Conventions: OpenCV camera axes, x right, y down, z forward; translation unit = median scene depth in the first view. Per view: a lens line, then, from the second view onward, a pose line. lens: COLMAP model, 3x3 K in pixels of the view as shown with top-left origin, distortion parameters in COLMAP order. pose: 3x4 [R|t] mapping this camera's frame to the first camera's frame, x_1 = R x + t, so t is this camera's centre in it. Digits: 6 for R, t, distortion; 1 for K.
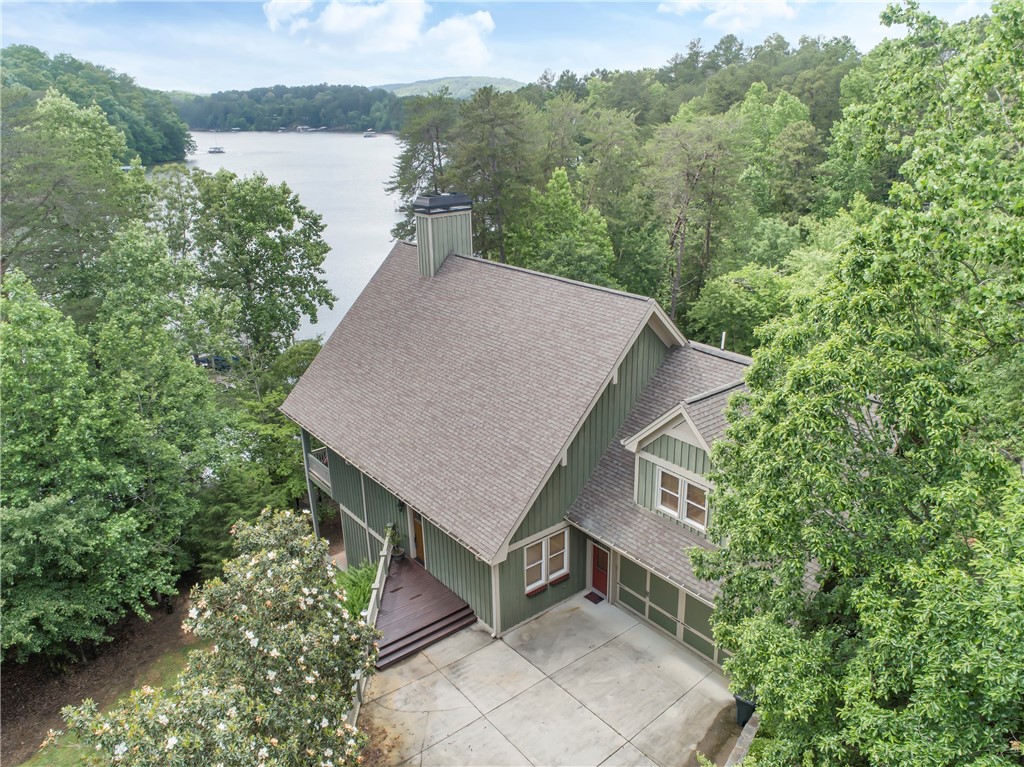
lens RADIAL K [[768.3, 0, 514.1], [0, 768.3, 384.5], [0, 0, 1]] dist [-0.024703, 0.003291]
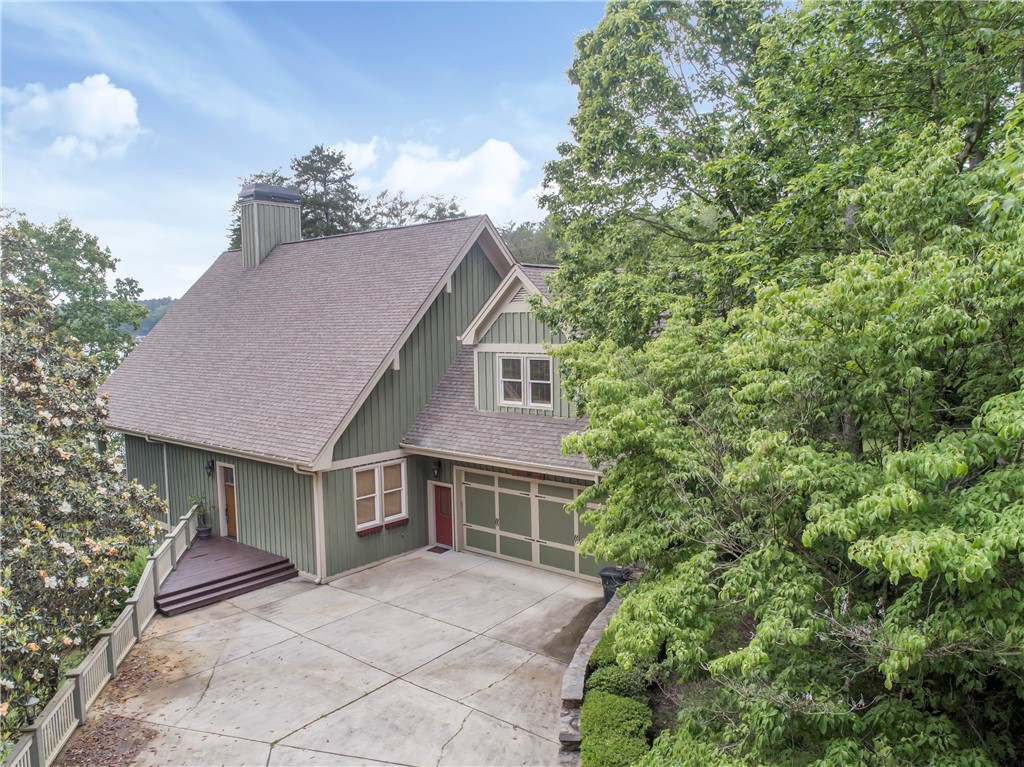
lens RADIAL K [[768.3, 0, 510.5], [0, 768.3, 383.3], [0, 0, 1]] dist [-0.024703, 0.003291]
pose [[0.981820, -0.015279, 0.189201, 0.024830], [0.064180, 0.964772, -0.255137, 0.344908], [-0.178637, 0.262642, 0.948213, 0.119697]]
